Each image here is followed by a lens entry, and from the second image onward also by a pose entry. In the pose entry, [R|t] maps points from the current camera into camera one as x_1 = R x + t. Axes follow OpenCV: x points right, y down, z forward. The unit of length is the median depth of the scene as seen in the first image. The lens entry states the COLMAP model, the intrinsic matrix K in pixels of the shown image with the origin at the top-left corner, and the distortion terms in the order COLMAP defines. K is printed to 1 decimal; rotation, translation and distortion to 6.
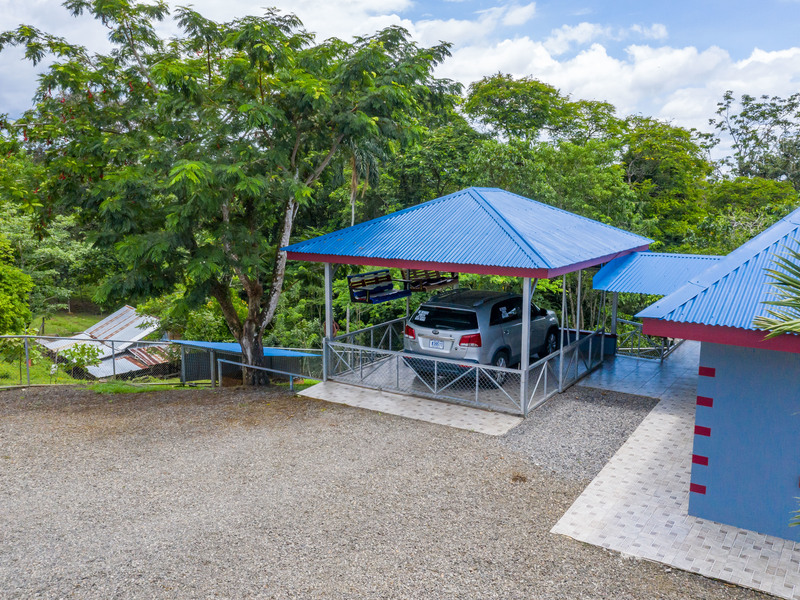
lens RADIAL K [[692.6, 0, 400.0], [0, 692.6, 300.0], [0, 0, 1]] dist [-0.036240, 0.016035]
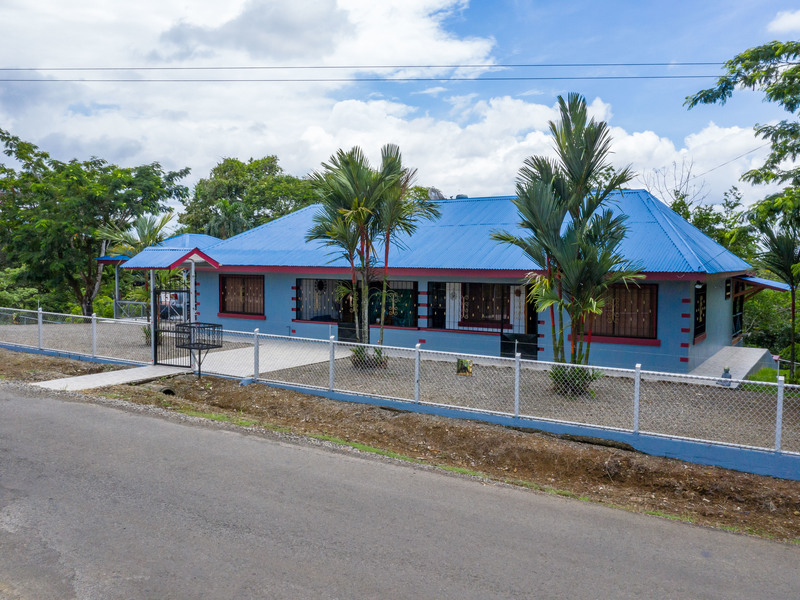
lens RADIAL K [[692.6, 0, 400.0], [0, 692.6, 300.0], [0, 0, 1]] dist [-0.036240, 0.016035]
pose [[0.998664, 0.007994, 0.051061, 0.672495], [-0.002183, 0.993609, -0.112859, 0.296175], [-0.051637, 0.112597, 0.992298, -1.204315]]
